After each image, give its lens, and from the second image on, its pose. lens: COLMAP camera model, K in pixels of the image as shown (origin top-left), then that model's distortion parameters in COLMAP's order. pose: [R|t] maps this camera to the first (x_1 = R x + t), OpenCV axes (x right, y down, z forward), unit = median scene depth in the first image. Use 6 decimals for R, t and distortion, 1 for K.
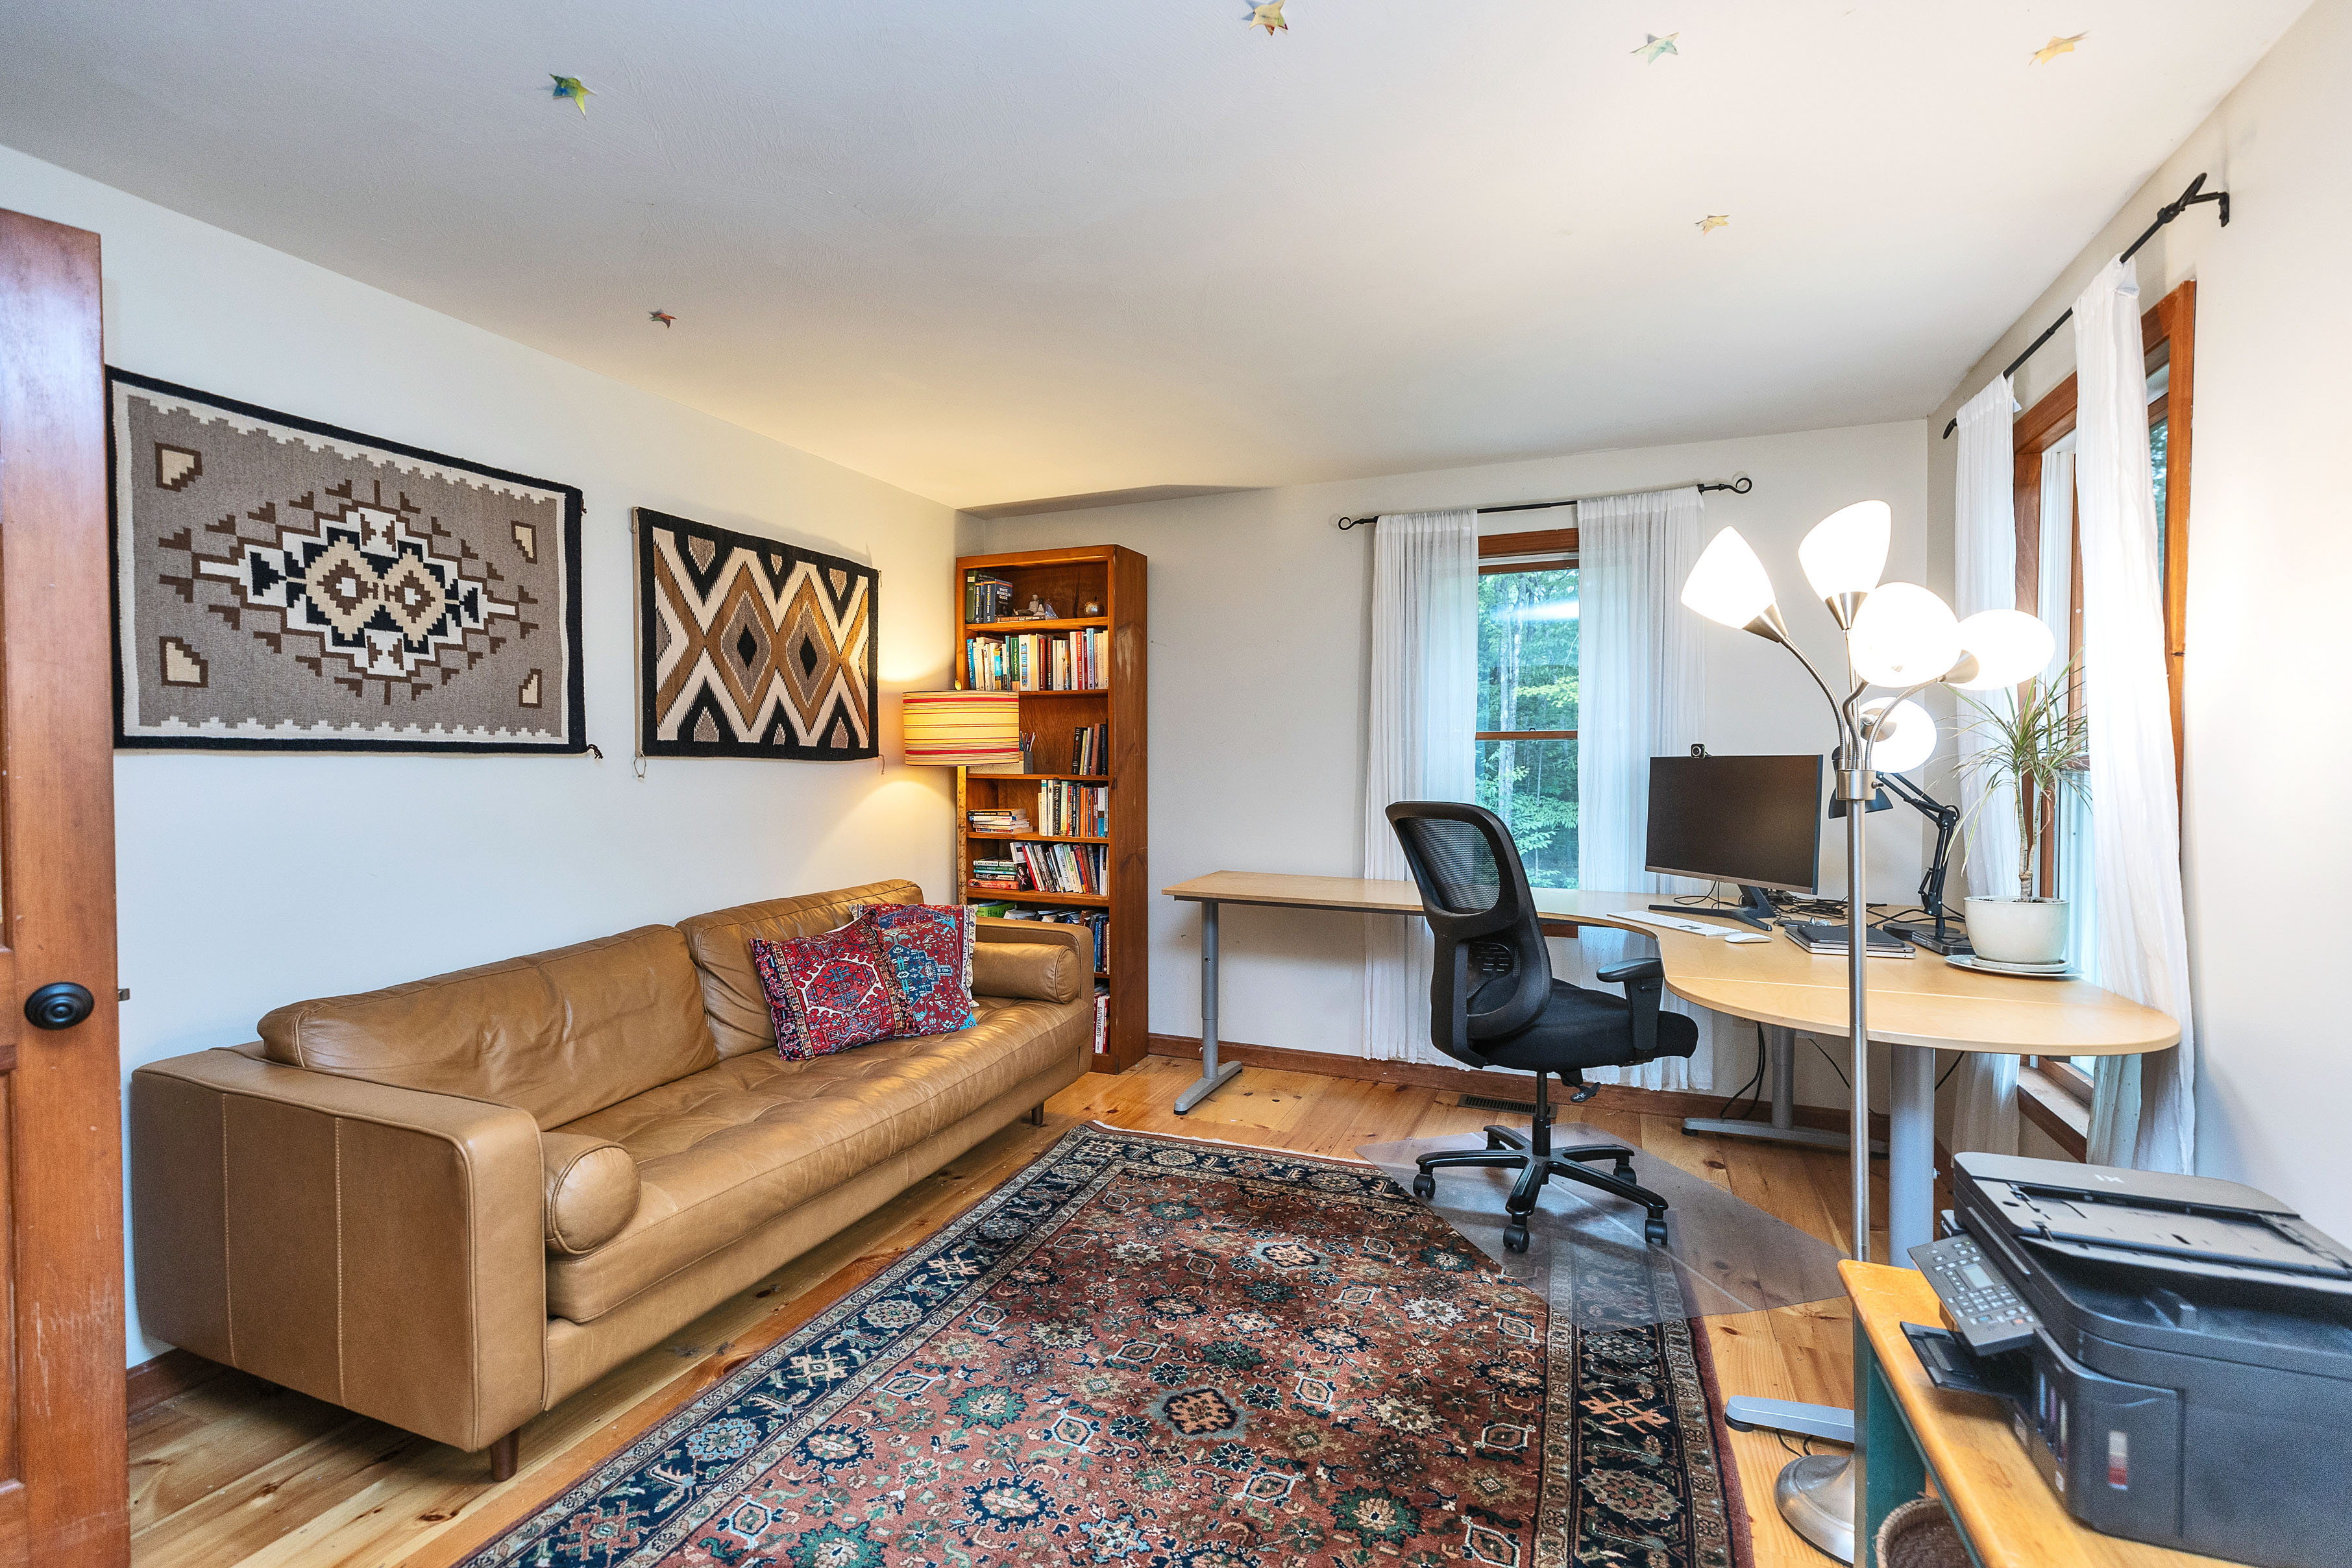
lens RADIAL K [[1064.4, 0, 1165.5], [0, 1064.4, 788.2], [0, 0, 1]] dist [0.001864, 0.000460]
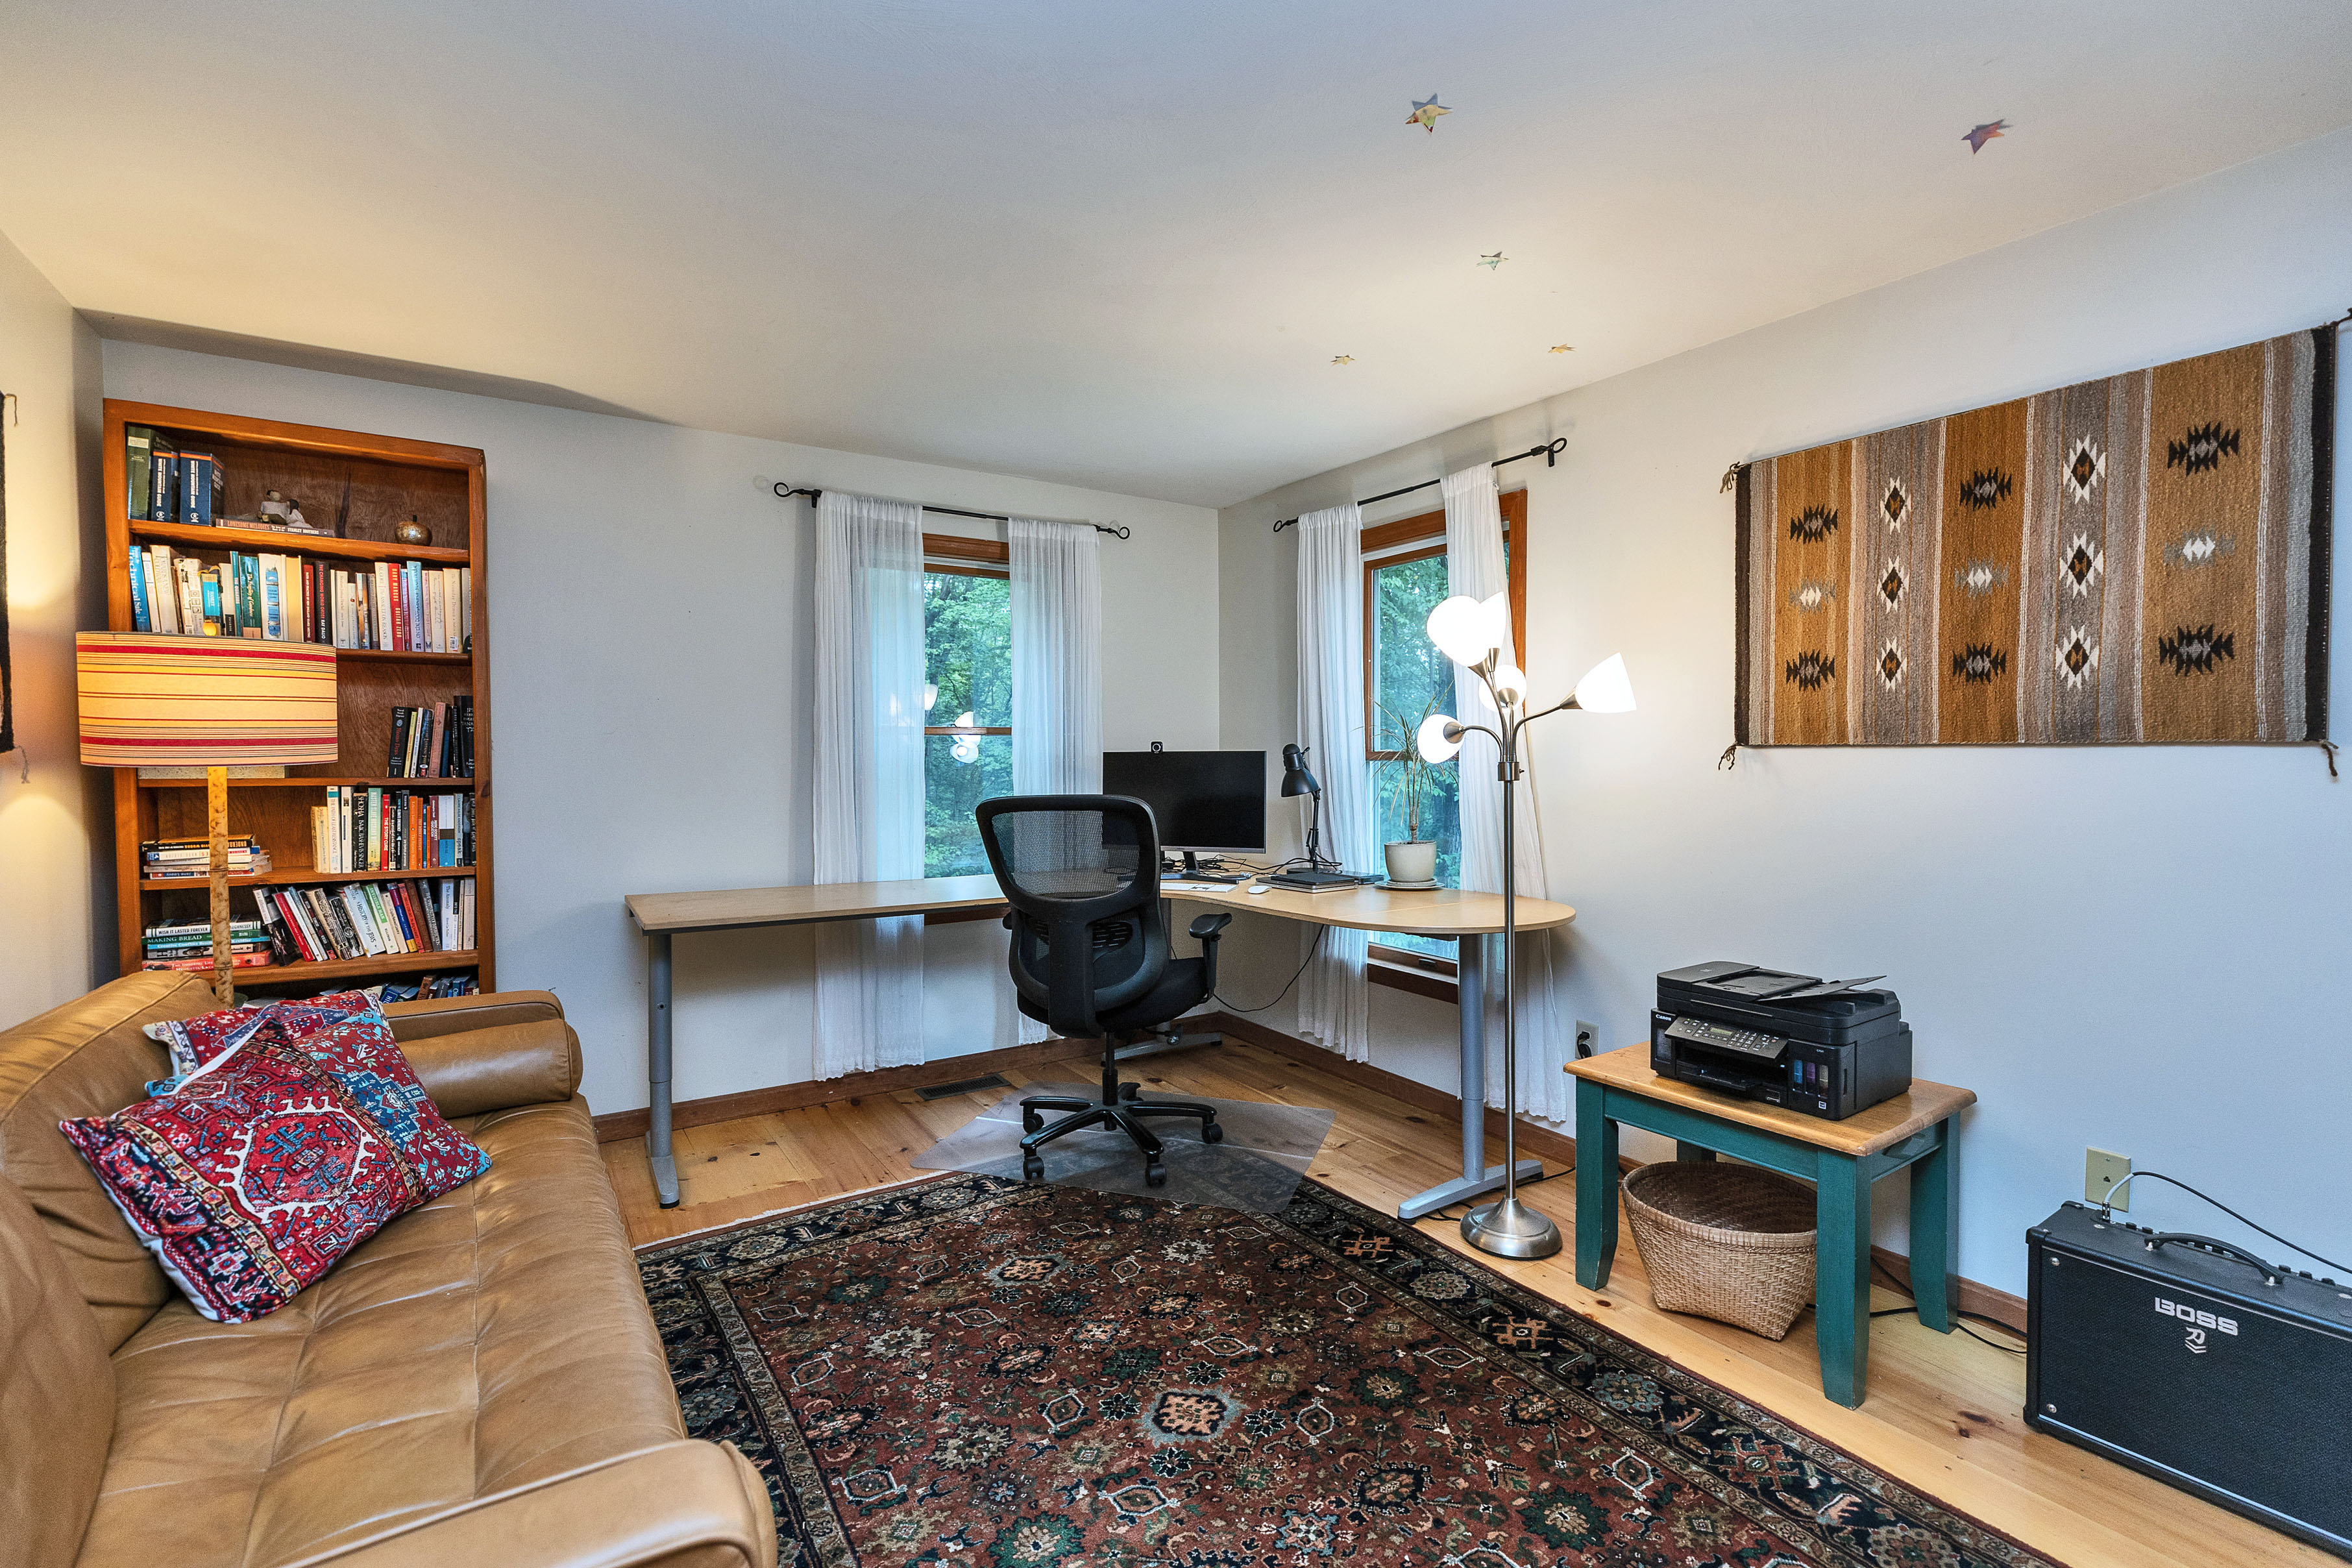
lens RADIAL K [[1067.4, 0, 1183.7], [0, 1067.4, 780.2], [0, 0, 1]] dist [0.007621, -0.000205]
pose [[0.546322, -0.021337, 0.837303, -0.419748], [0.022826, 0.999683, 0.010581, -0.007356], [-0.837264, 0.013332, 0.546636, 0.240171]]
